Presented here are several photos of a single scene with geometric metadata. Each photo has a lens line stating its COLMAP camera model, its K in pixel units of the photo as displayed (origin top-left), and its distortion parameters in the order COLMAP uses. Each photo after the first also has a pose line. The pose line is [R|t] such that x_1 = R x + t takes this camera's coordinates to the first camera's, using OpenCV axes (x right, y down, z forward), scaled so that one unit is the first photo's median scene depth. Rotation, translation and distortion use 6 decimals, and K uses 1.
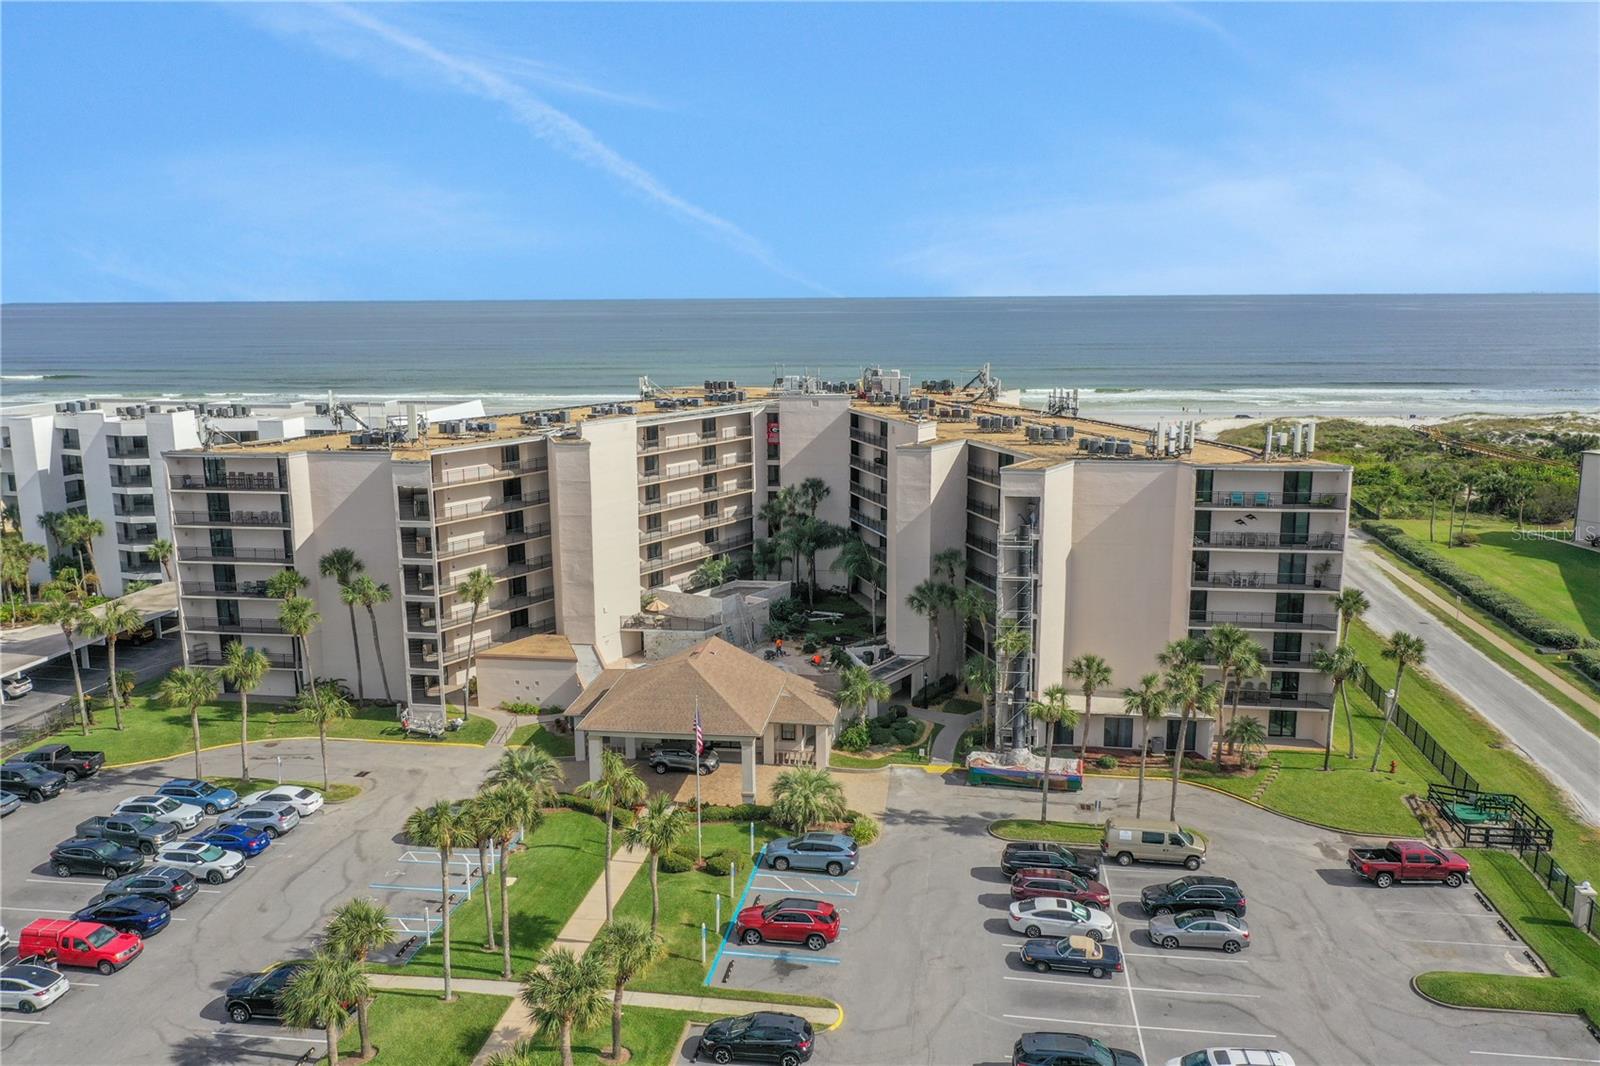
lens RADIAL K [[1270.5, 0, 800.0], [0, 1270.5, 533.0], [0, 0, 1]] dist [0.005528, 0.001995]
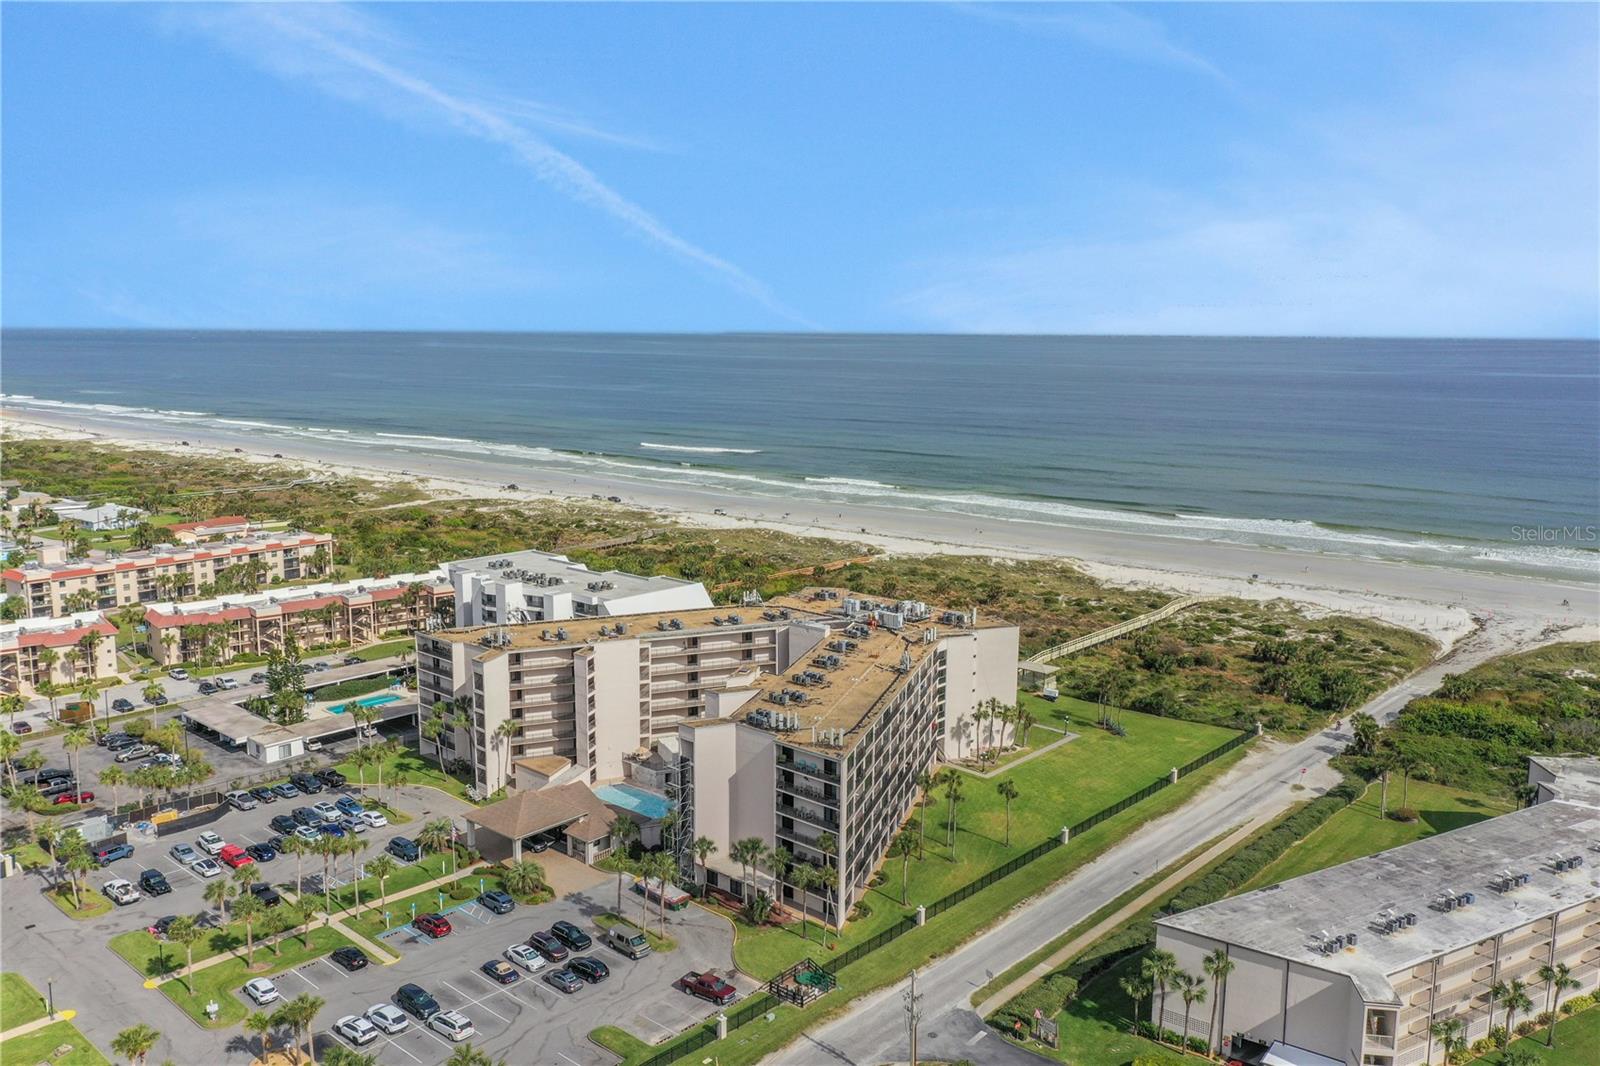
lens RADIAL K [[1270.5, 0, 800.0], [0, 1270.5, 533.0], [0, 0, 1]] dist [0.005528, 0.001995]
pose [[0.831780, 0.104029, -0.545270, 1.383372], [-0.115454, 0.993223, 0.013373, -0.401415], [0.542966, 0.051830, 0.838154, -0.476165]]
